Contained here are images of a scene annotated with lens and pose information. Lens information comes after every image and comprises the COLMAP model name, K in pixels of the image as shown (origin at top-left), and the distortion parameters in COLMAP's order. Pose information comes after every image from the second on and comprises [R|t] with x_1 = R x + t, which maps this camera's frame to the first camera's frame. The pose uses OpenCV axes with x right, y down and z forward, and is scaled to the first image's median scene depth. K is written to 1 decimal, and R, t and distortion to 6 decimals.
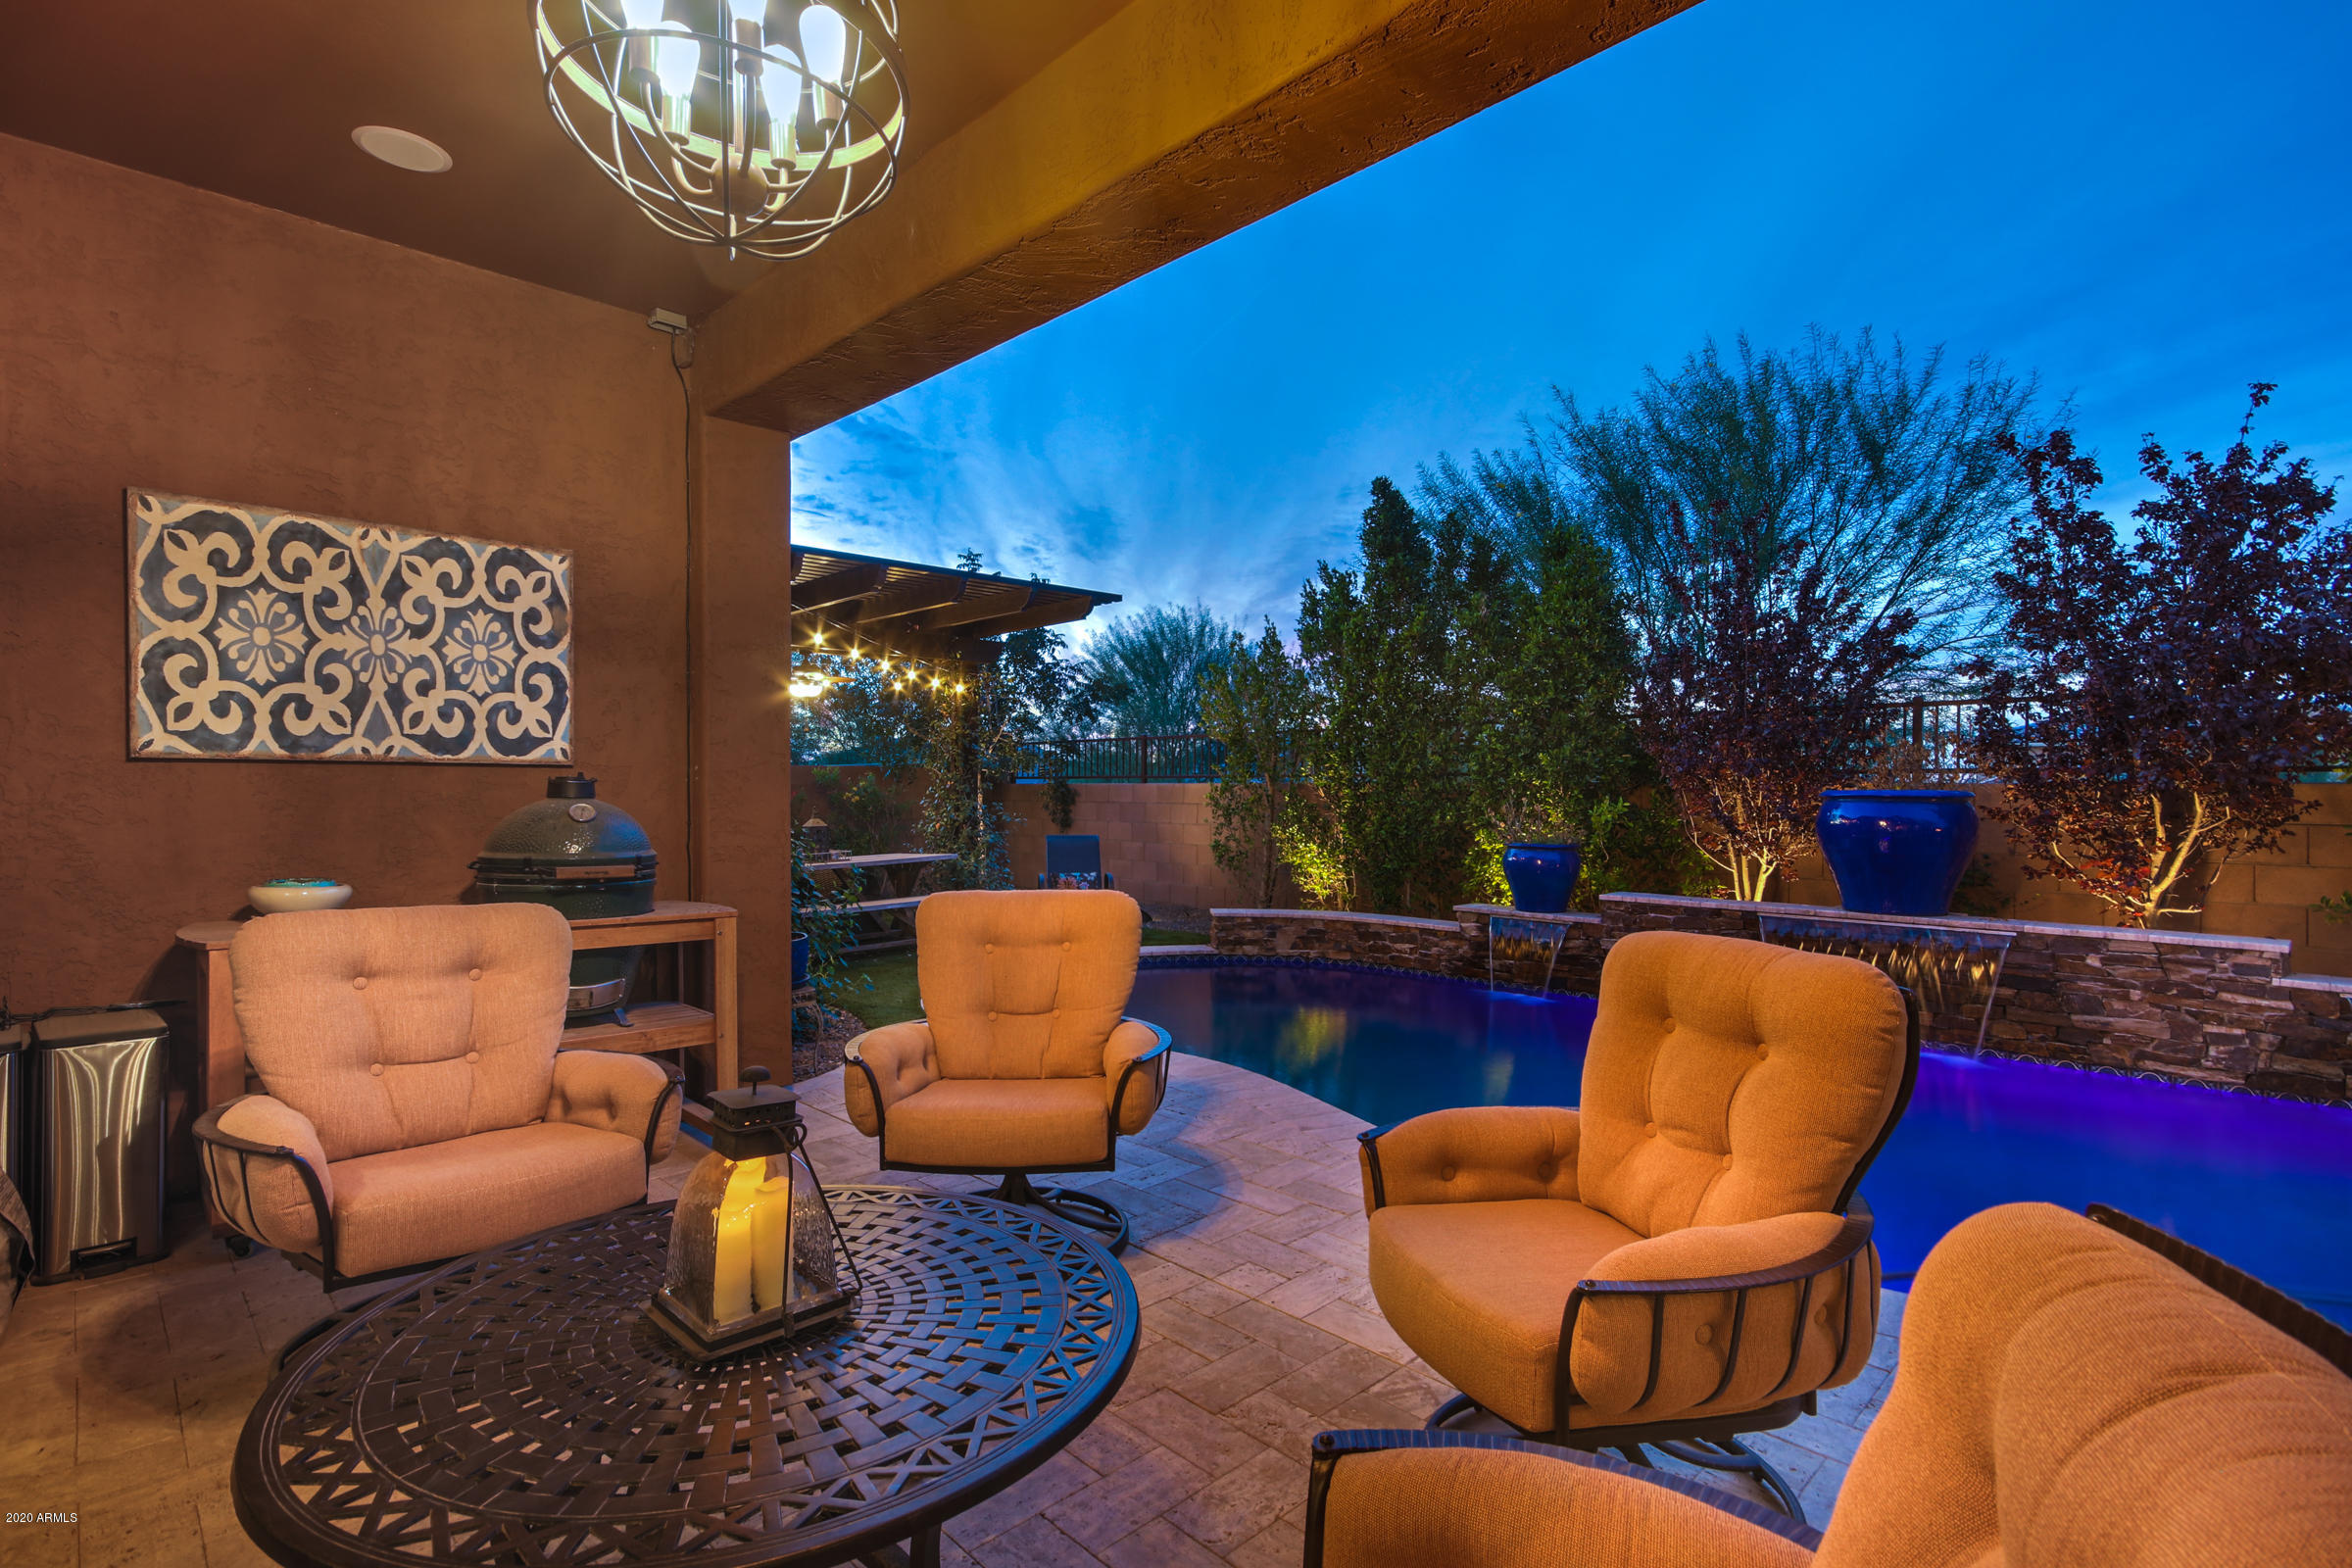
lens RADIAL K [[1137.1, 0, 1197.8], [0, 1137.1, 807.9], [0, 0, 1]] dist [0.046135, -0.015369]
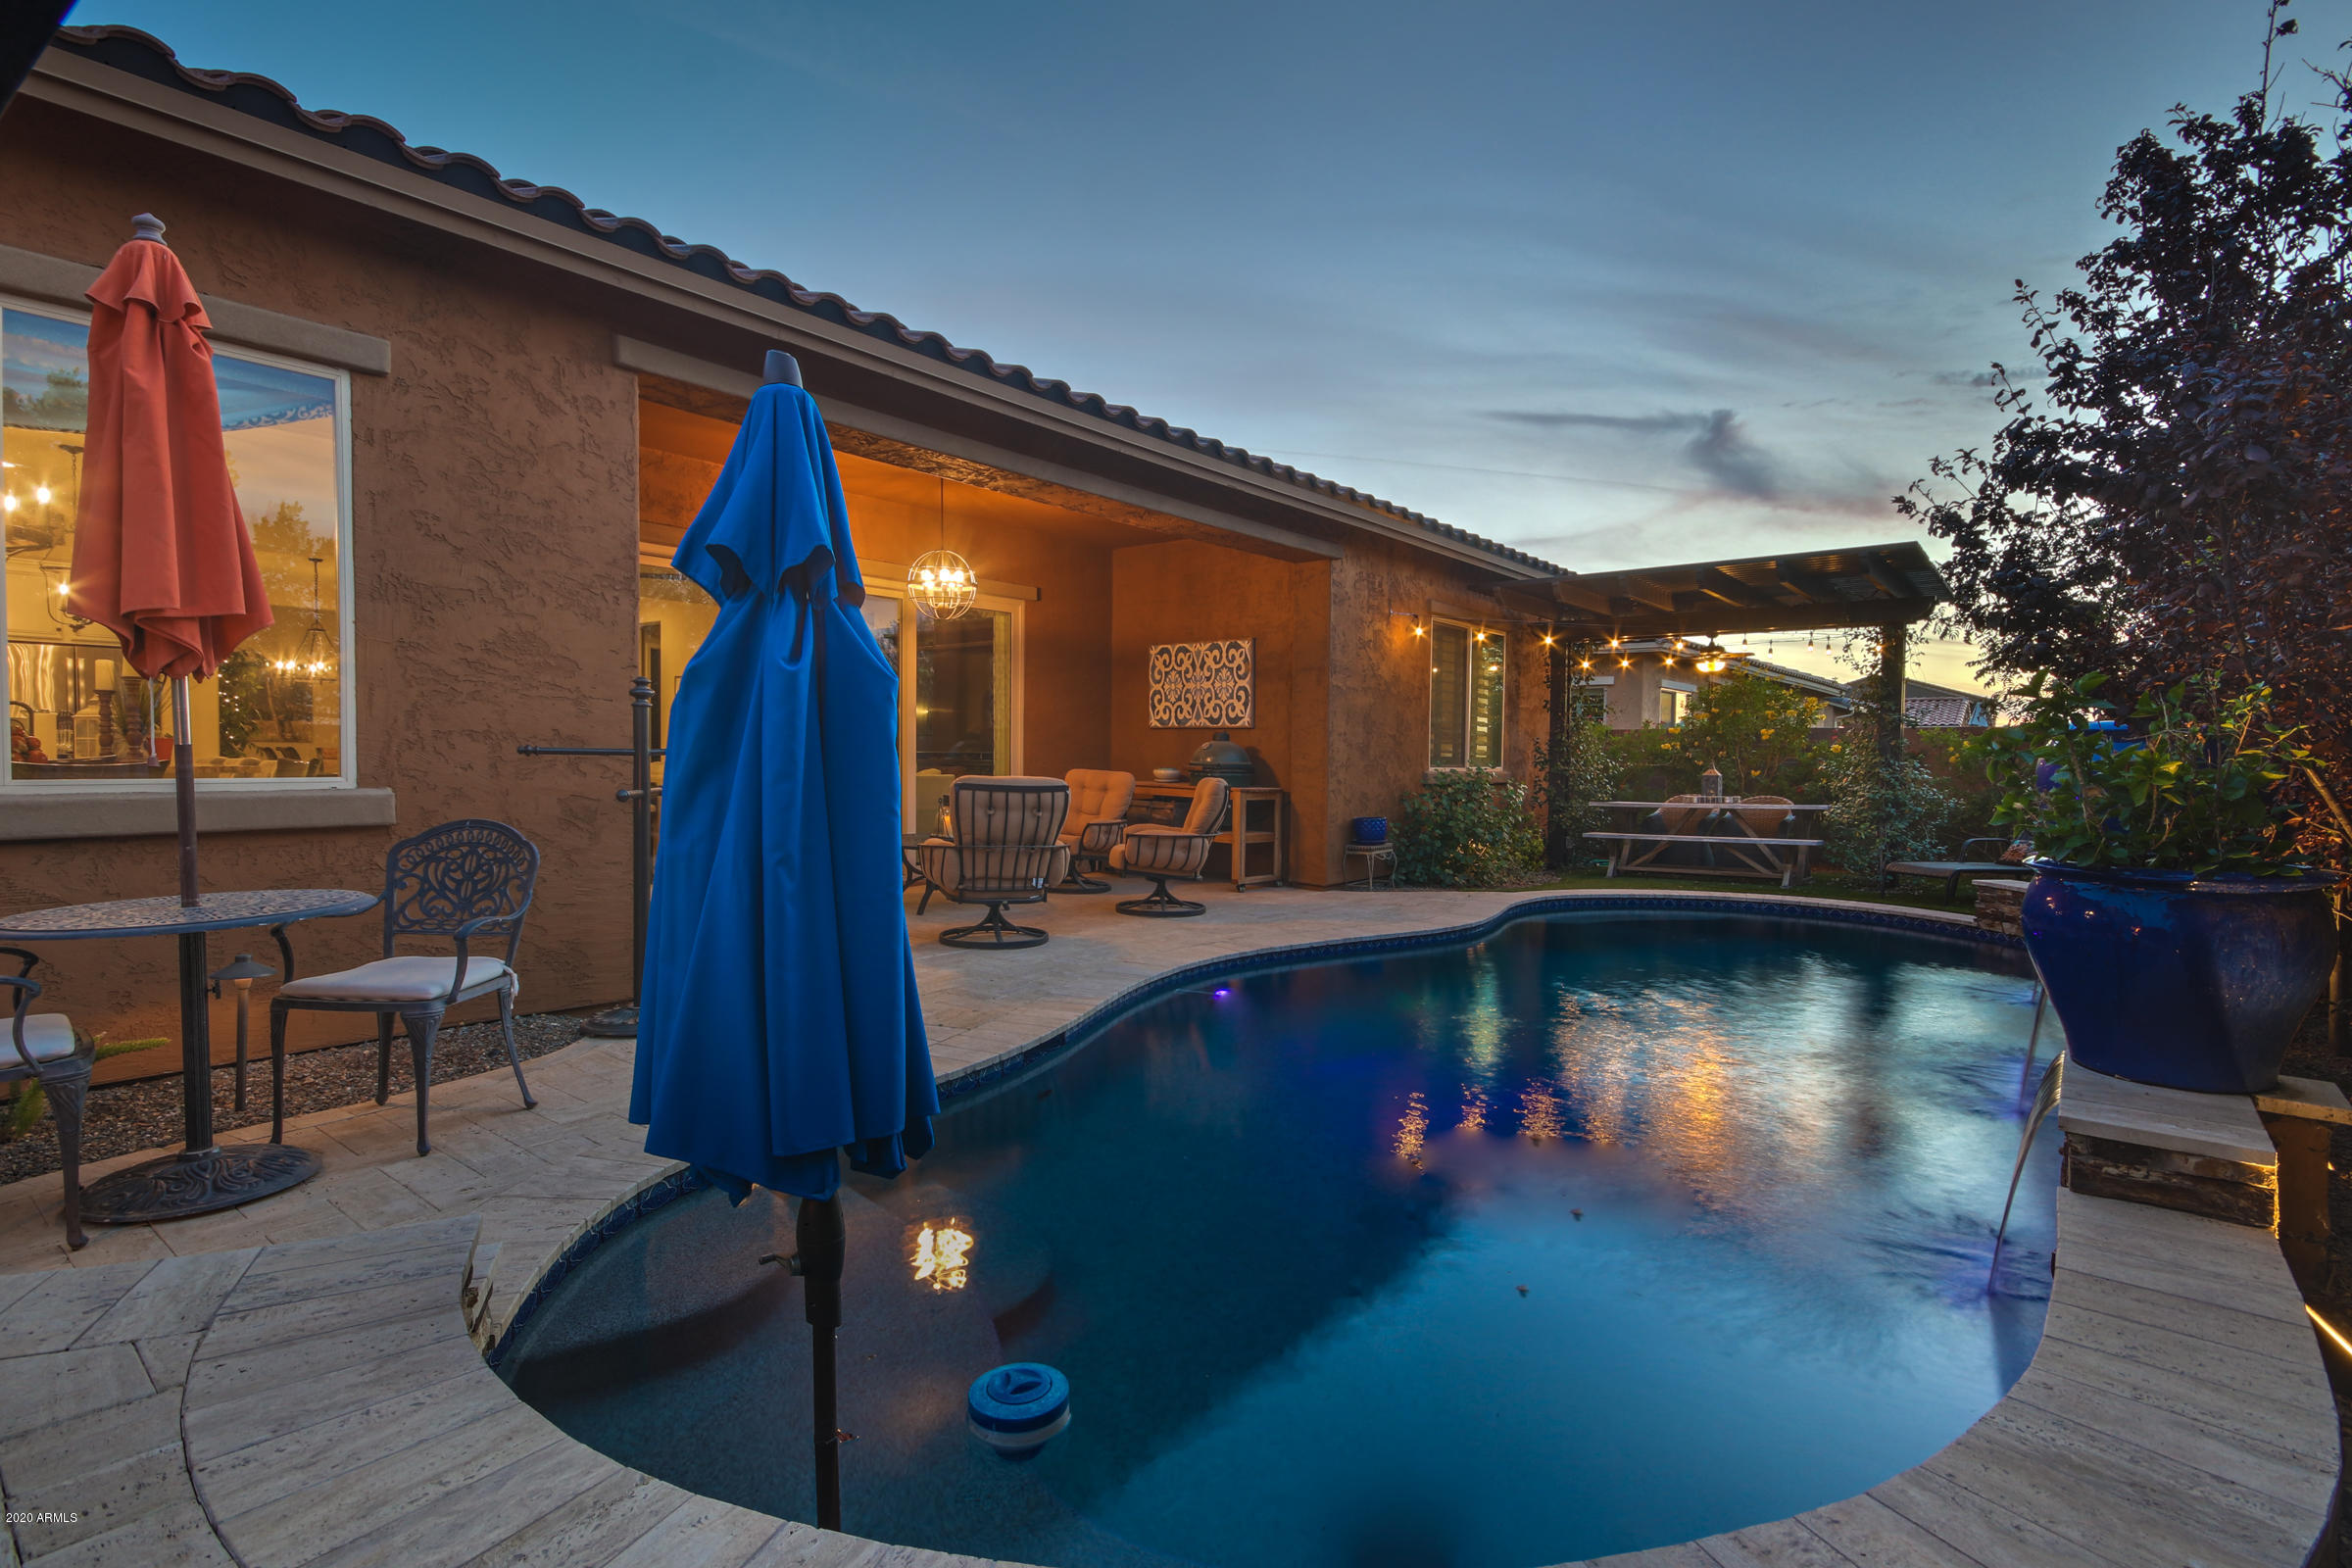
lens RADIAL K [[1148.8, 0, 1227.3], [0, 1148.8, 829.4], [0, 0, 1]] dist [0.016666, -0.001971]
pose [[0.130738, 0.064366, -0.989325, 1.343158], [-0.029913, 0.997692, 0.060957, 0.021932], [0.990966, 0.021624, 0.132361, 0.467199]]
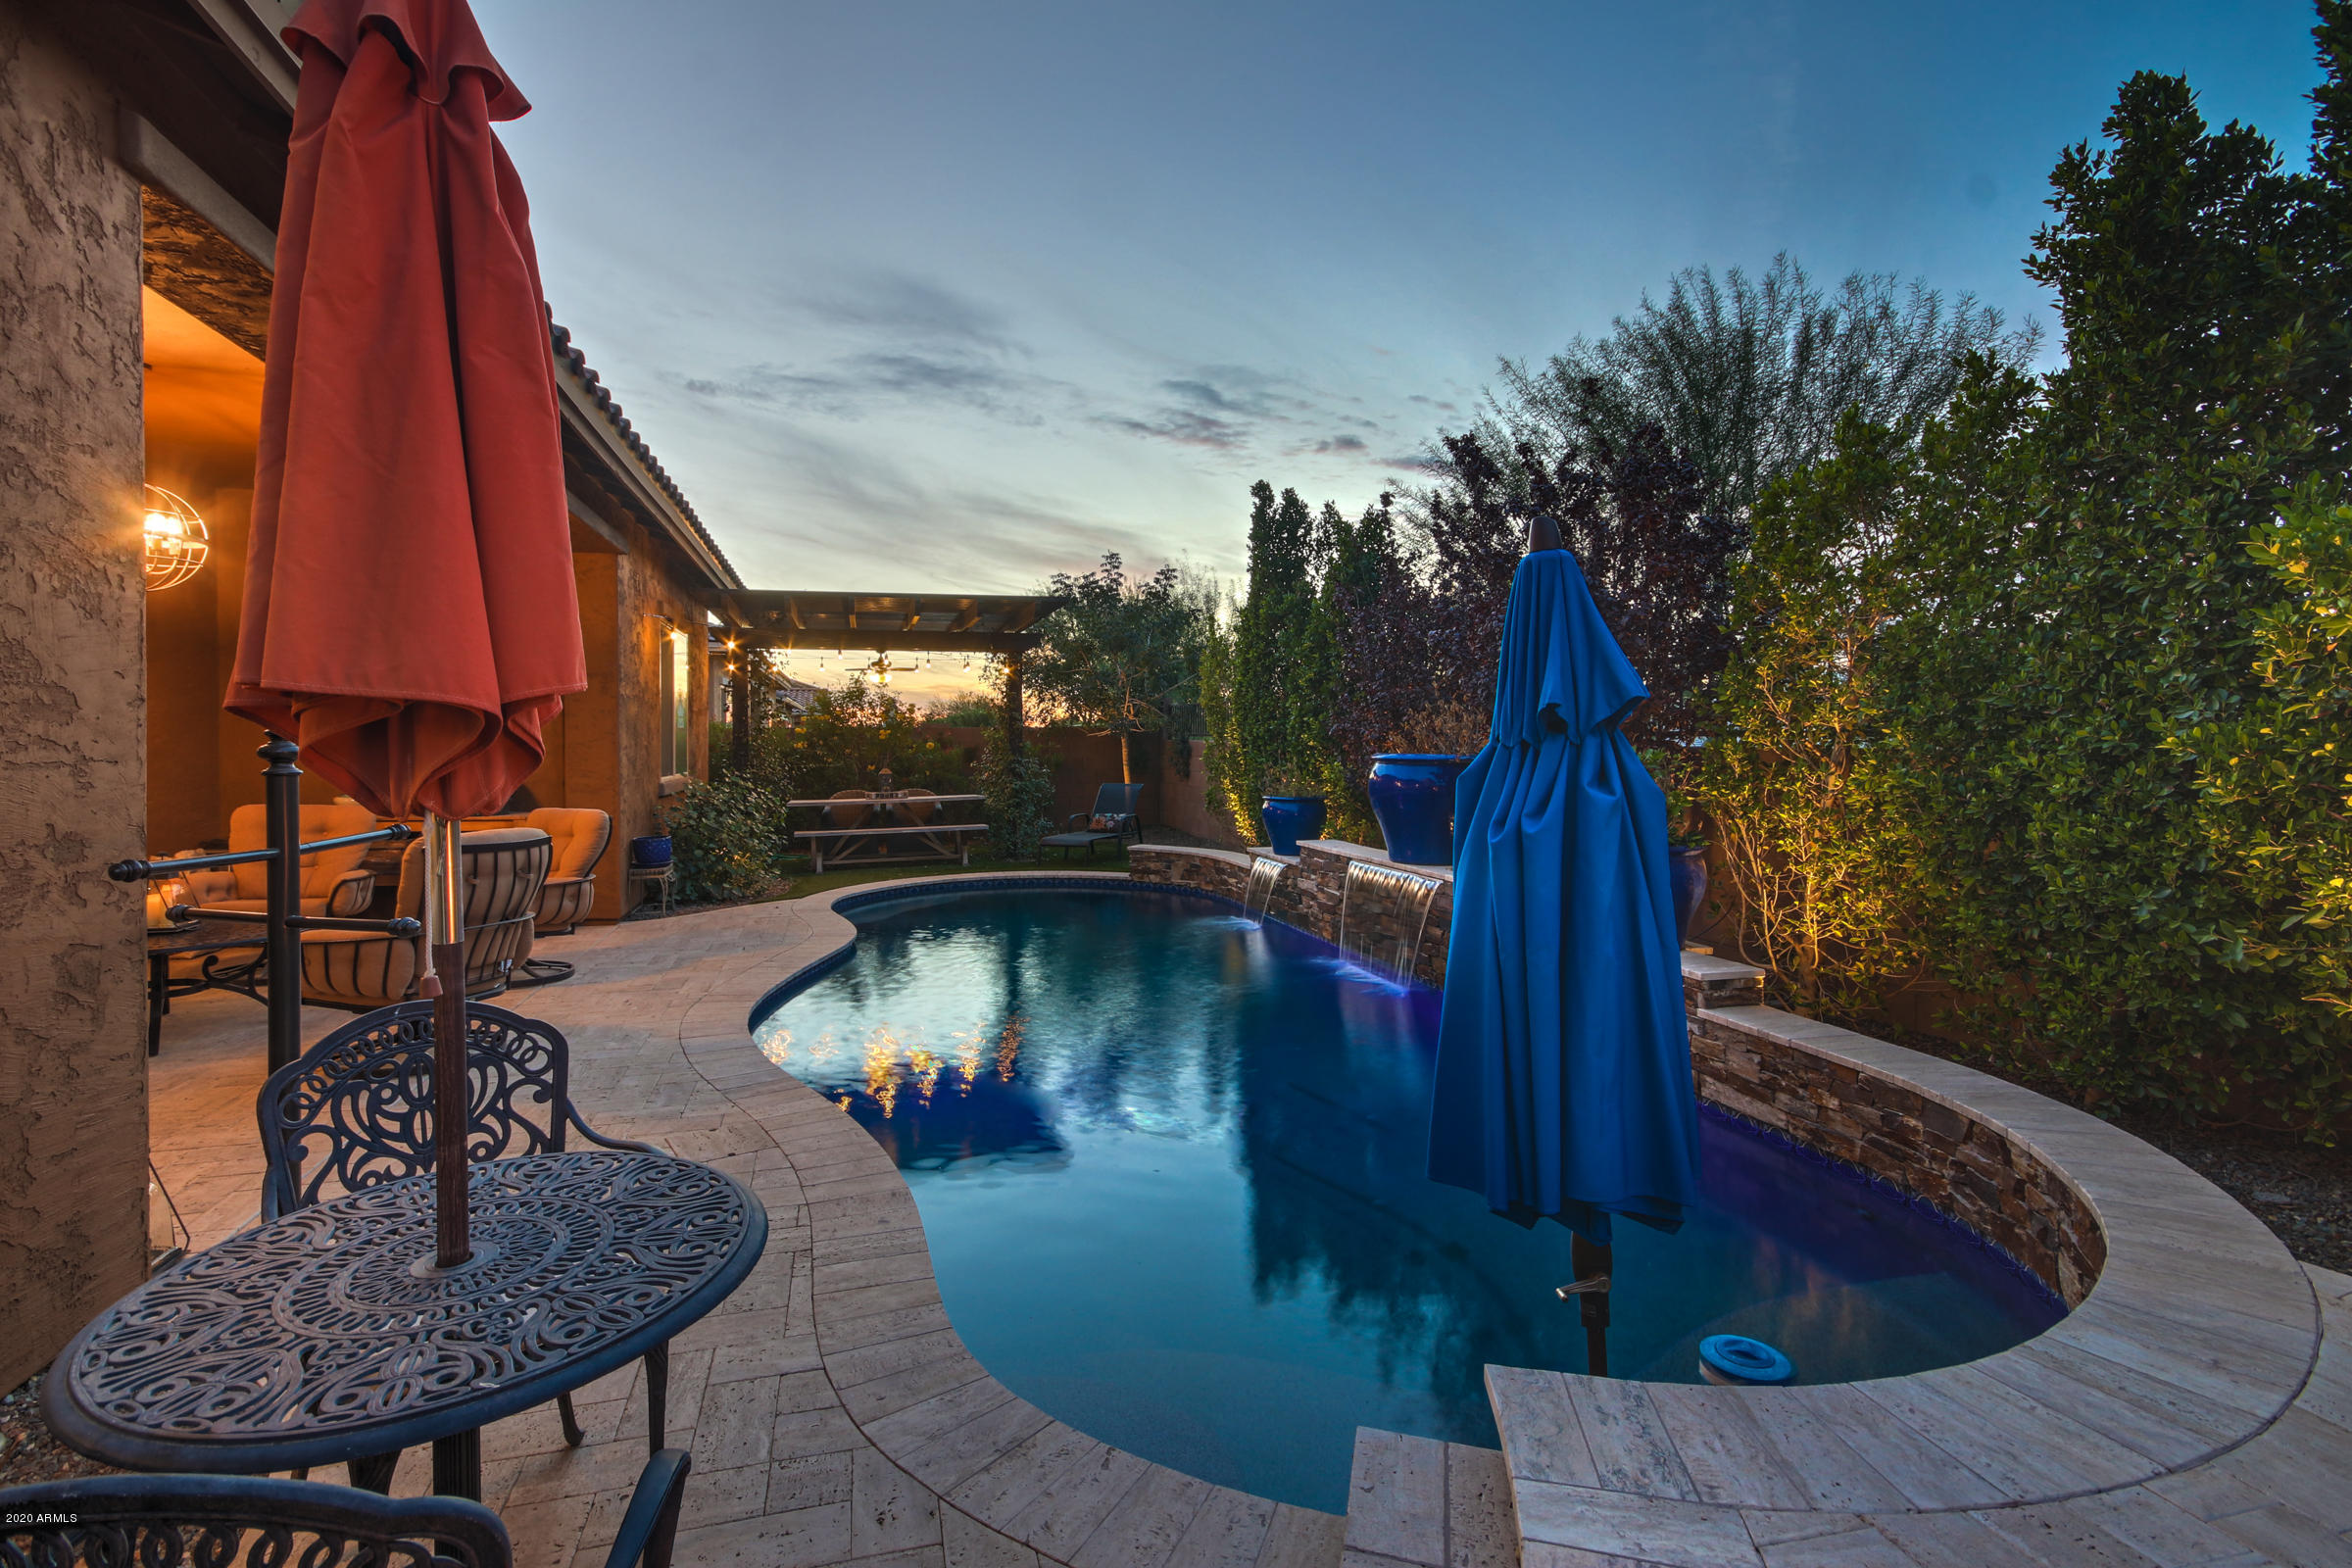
lens RADIAL K [[1111.0, 0, 1150.8], [0, 1111.0, 782.0], [0, 0, 1]] dist [0.024443, 0.000235]
pose [[0.873873, 0.017200, -0.485850, 1.014098], [-0.006359, 0.999693, 0.023953, -0.014630], [0.486113, -0.017843, 0.873714, -0.091636]]
